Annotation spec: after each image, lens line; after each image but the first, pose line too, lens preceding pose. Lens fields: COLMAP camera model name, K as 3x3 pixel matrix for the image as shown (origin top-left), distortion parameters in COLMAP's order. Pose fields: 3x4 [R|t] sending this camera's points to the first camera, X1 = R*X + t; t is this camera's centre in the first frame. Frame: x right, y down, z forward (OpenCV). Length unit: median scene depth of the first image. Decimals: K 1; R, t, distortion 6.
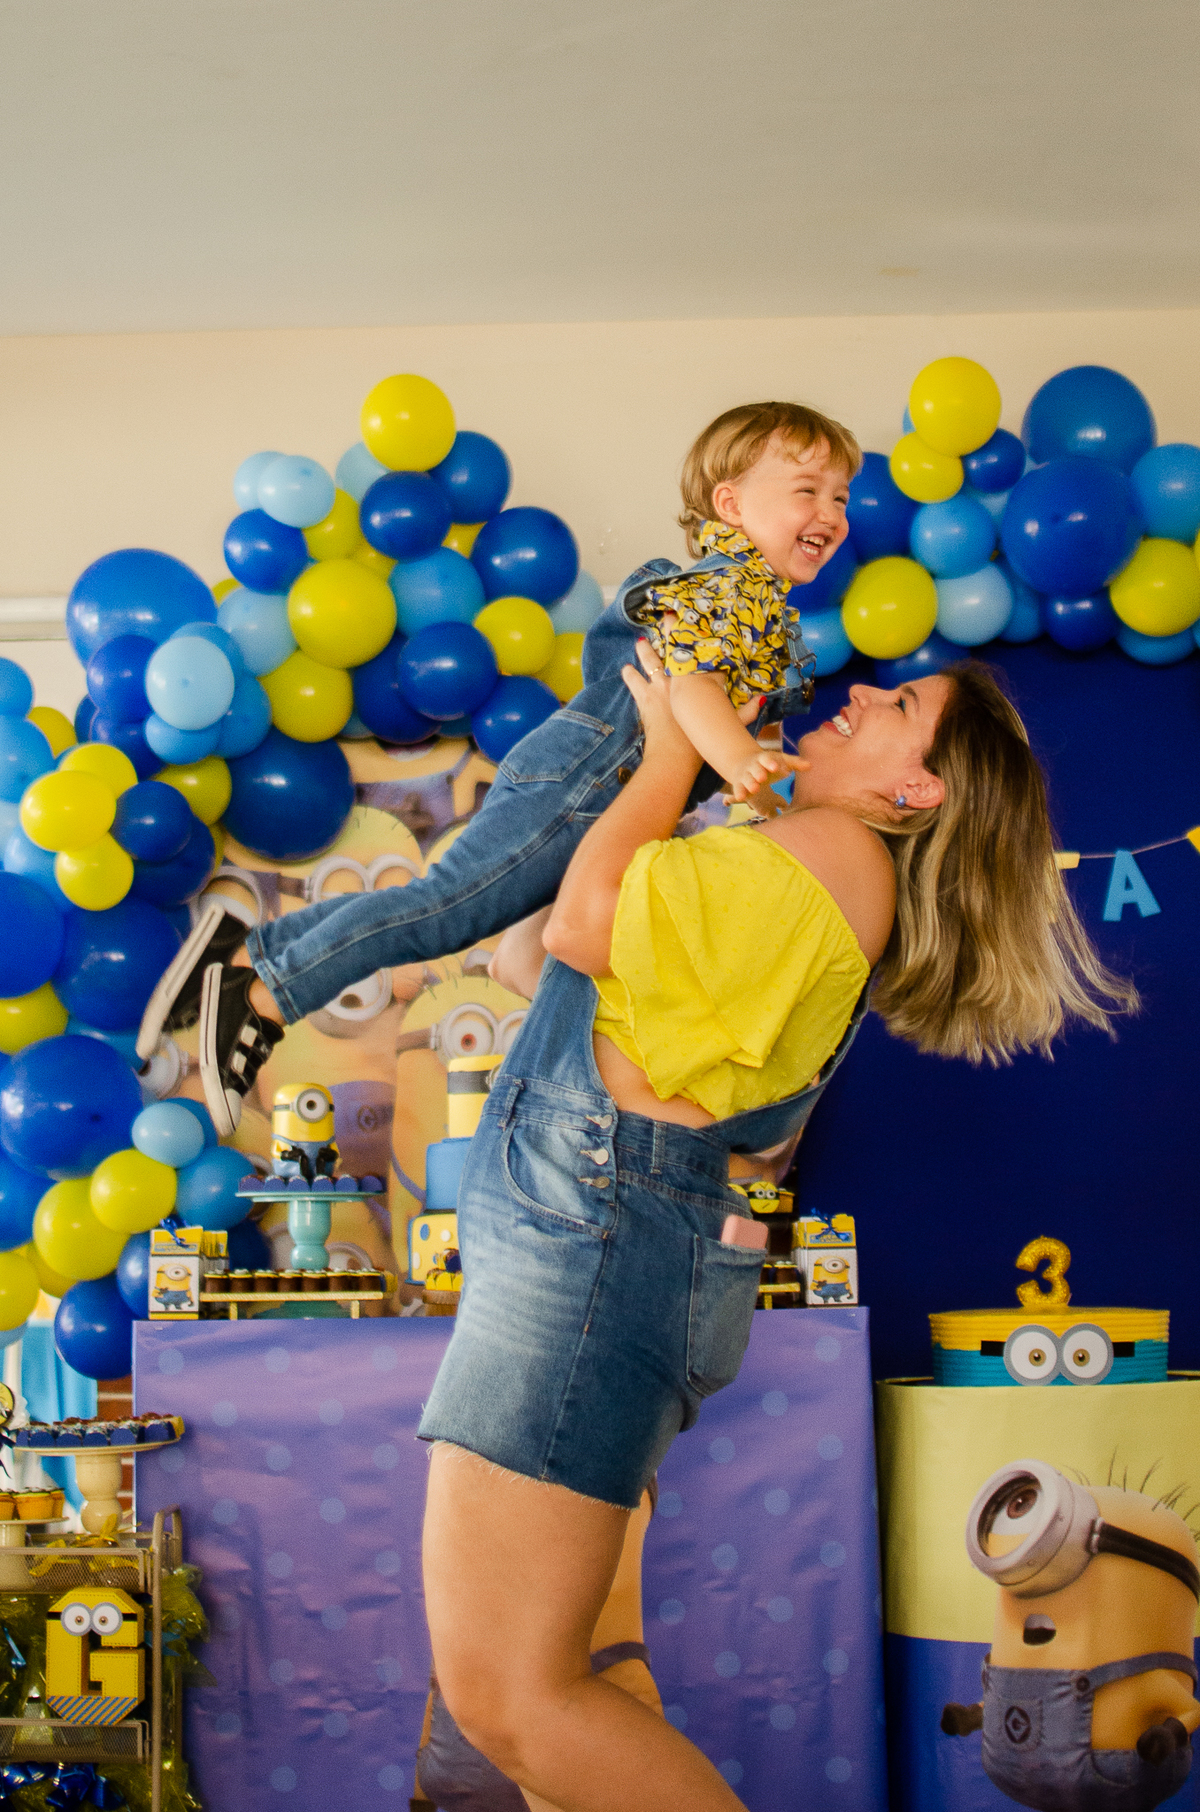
lens RADIAL K [[3617.1, 0, 575.6], [0, 3617.1, 623.7], [0, 0, 1]] dist [-0.187999, 0.169460]
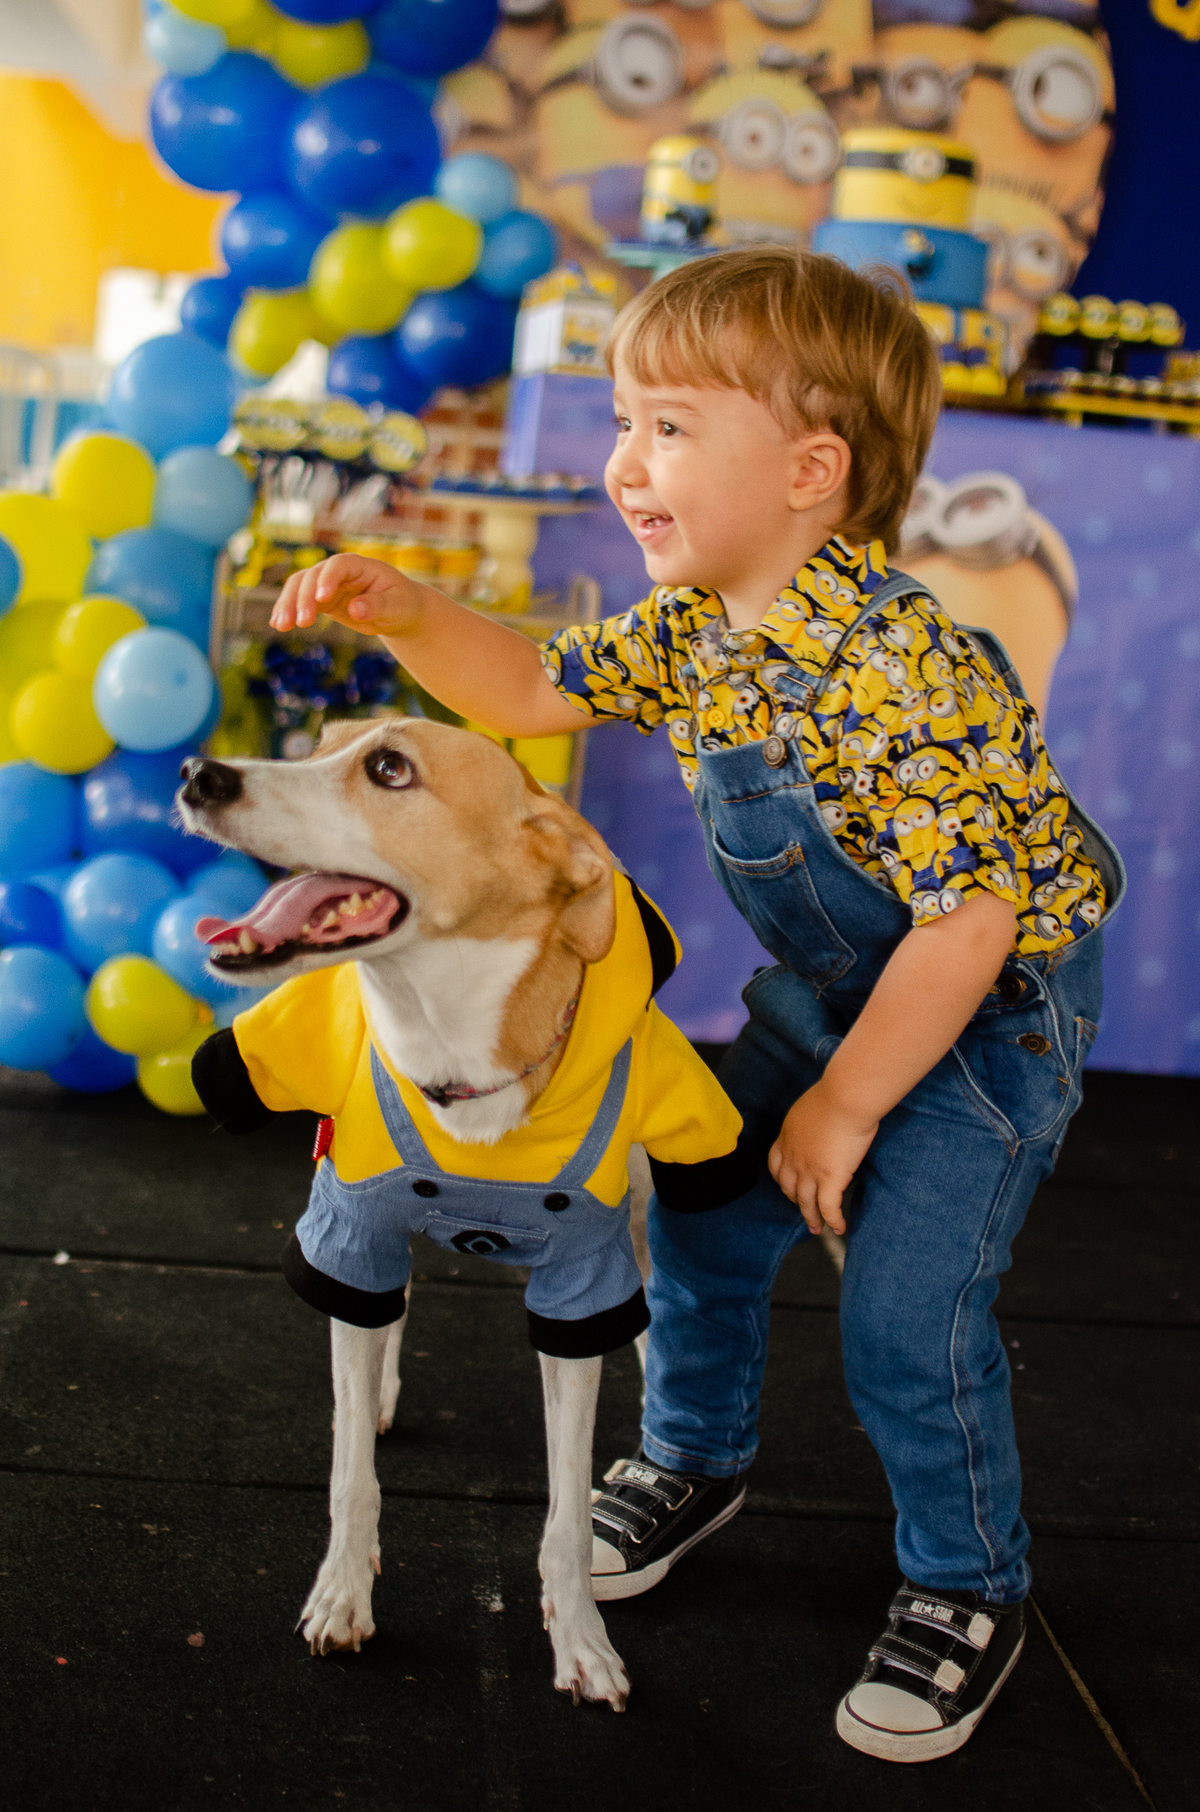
lens RADIAL K [[2760.1, 0, 598.0], [0, 2760.1, 909.2], [0, 0, 1]] dist [-0.183190, 0.179144]
pose [[0.987547, 0.096926, 0.123922, -0.179809], [-0.133631, 0.932490, 0.335568, 0.086354], [-0.083031, -0.347949, 0.933830, 0.302401]]
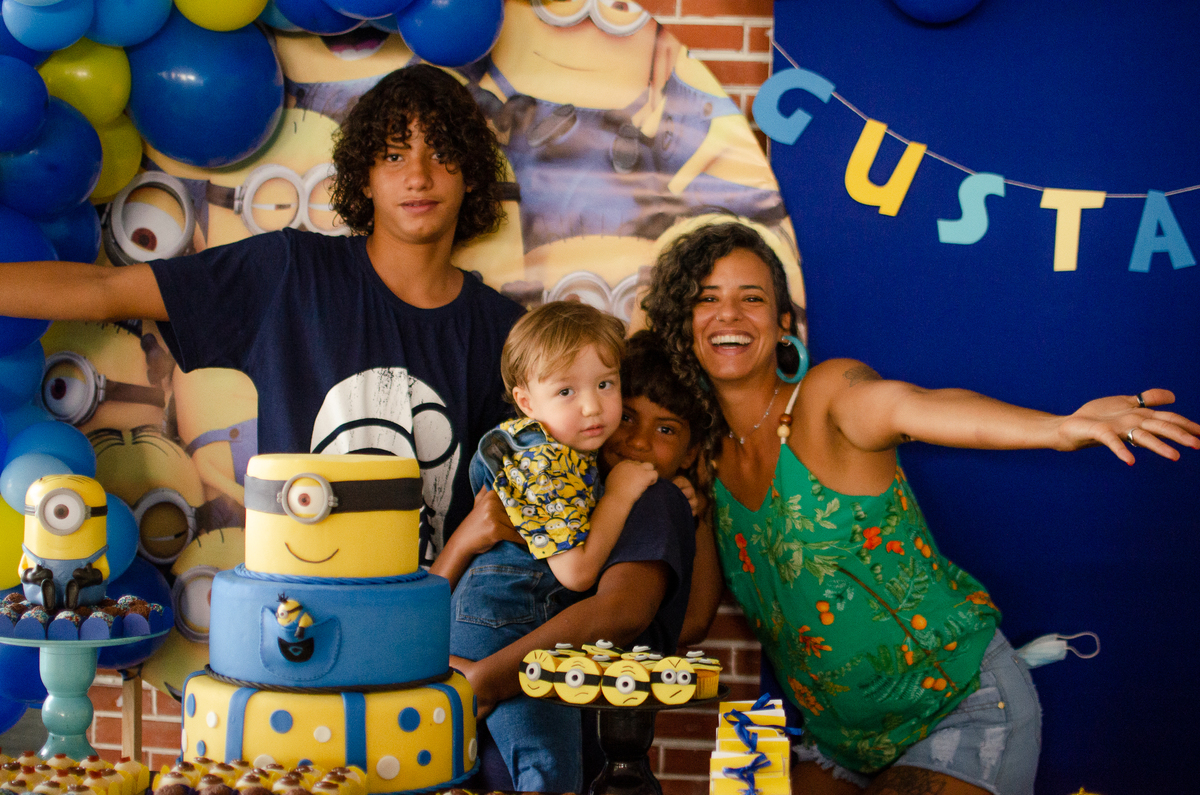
lens RADIAL K [[1827.9, 0, 609.3], [0, 1827.9, 397.9], [0, 0, 1]] dist [-0.183190, 0.179144]
pose [[0.997006, 0.042131, -0.064844, 0.063762], [-0.028889, 0.980763, 0.193051, 0.040549], [0.071730, -0.190599, 0.979044, 0.703339]]
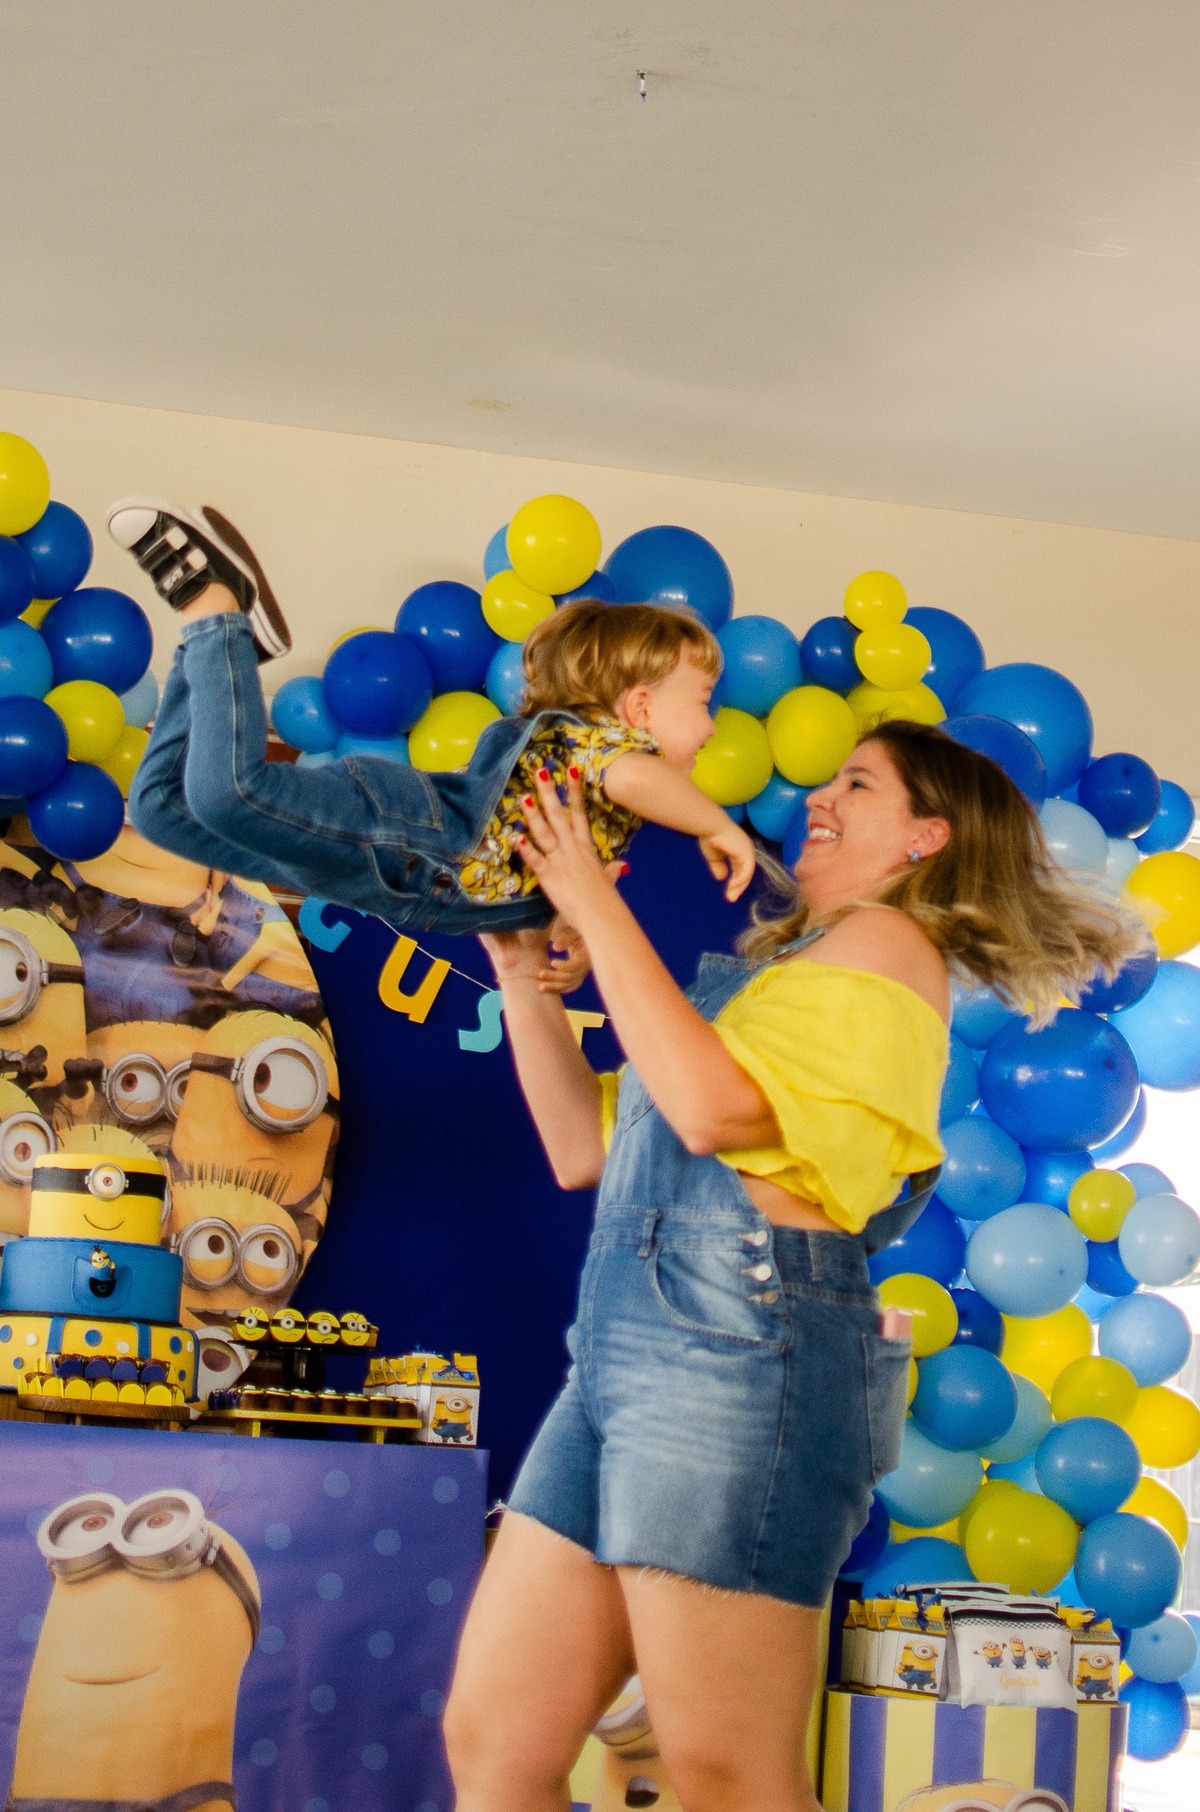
lens RADIAL K [[3720.1, 0, 698.8], [0, 3720.1, 600.1], [0, 0, 1]] dist [-0.200523, 0.270413]
pose [[0.948844, 0.137511, 0.284230, -0.177934], [-0.122381, 0.989982, -0.070411, 0.025424], [-0.291065, 0.032025, 0.956167, 0.021942]]
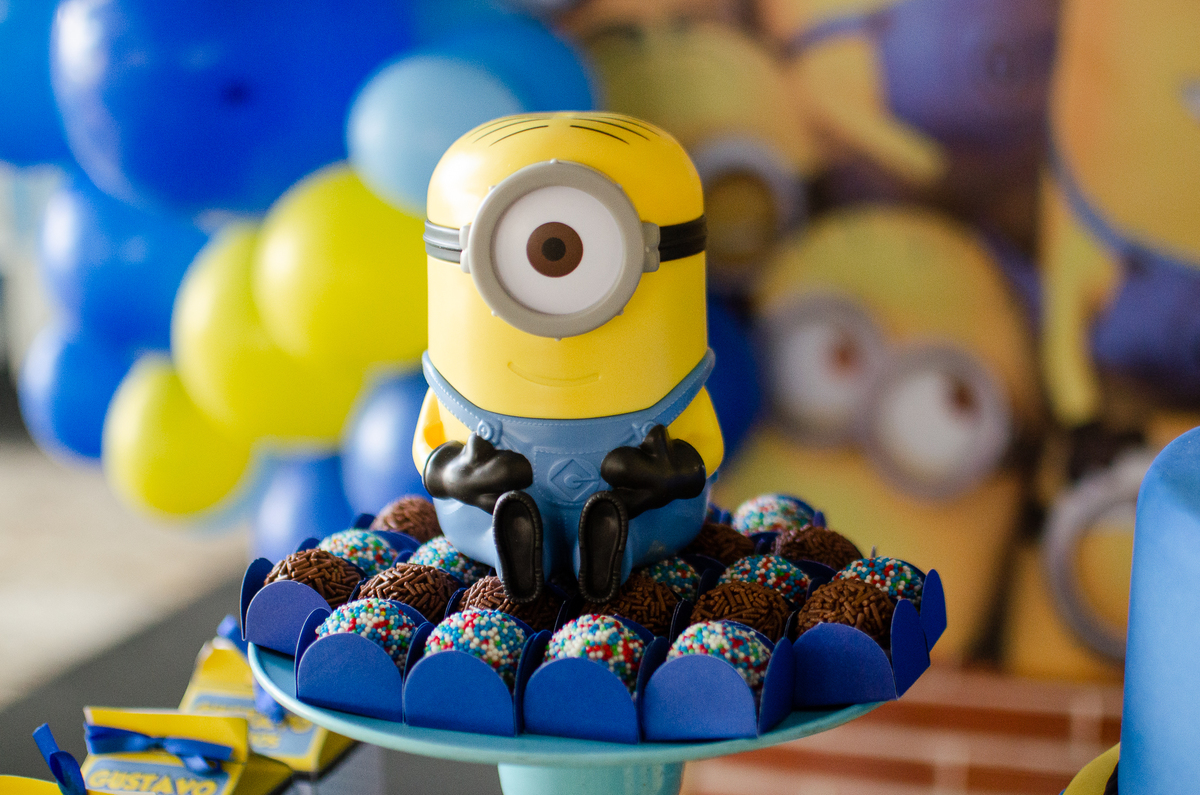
lens RADIAL K [[1945.9, 0, 600.1], [0, 1945.9, 397.6], [0, 0, 1]] dist [-0.197680, 0.219818]
pose [[0.952681, 0.057729, -0.298439, -0.041558], [0.059018, 0.927988, 0.367906, 0.109581], [0.298187, -0.368110, 0.880670, 0.968389]]
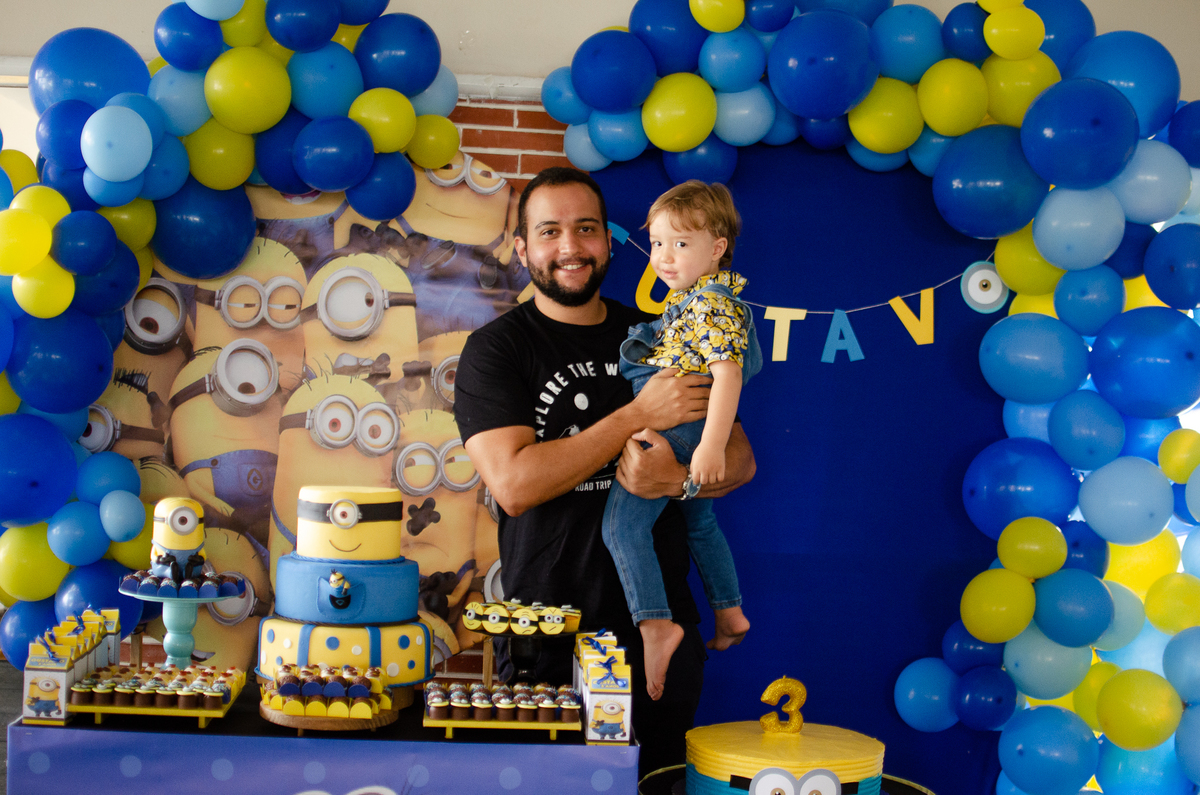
lens RADIAL K [[1827.9, 0, 609.3], [0, 1827.9, 397.9], [0, 0, 1]] dist [-0.183190, 0.179144]
pose [[0.994453, 0.056179, 0.088921, 0.012625], [-0.072210, 0.979351, 0.188833, -0.032262], [-0.076476, -0.194207, 0.977975, 0.437598]]
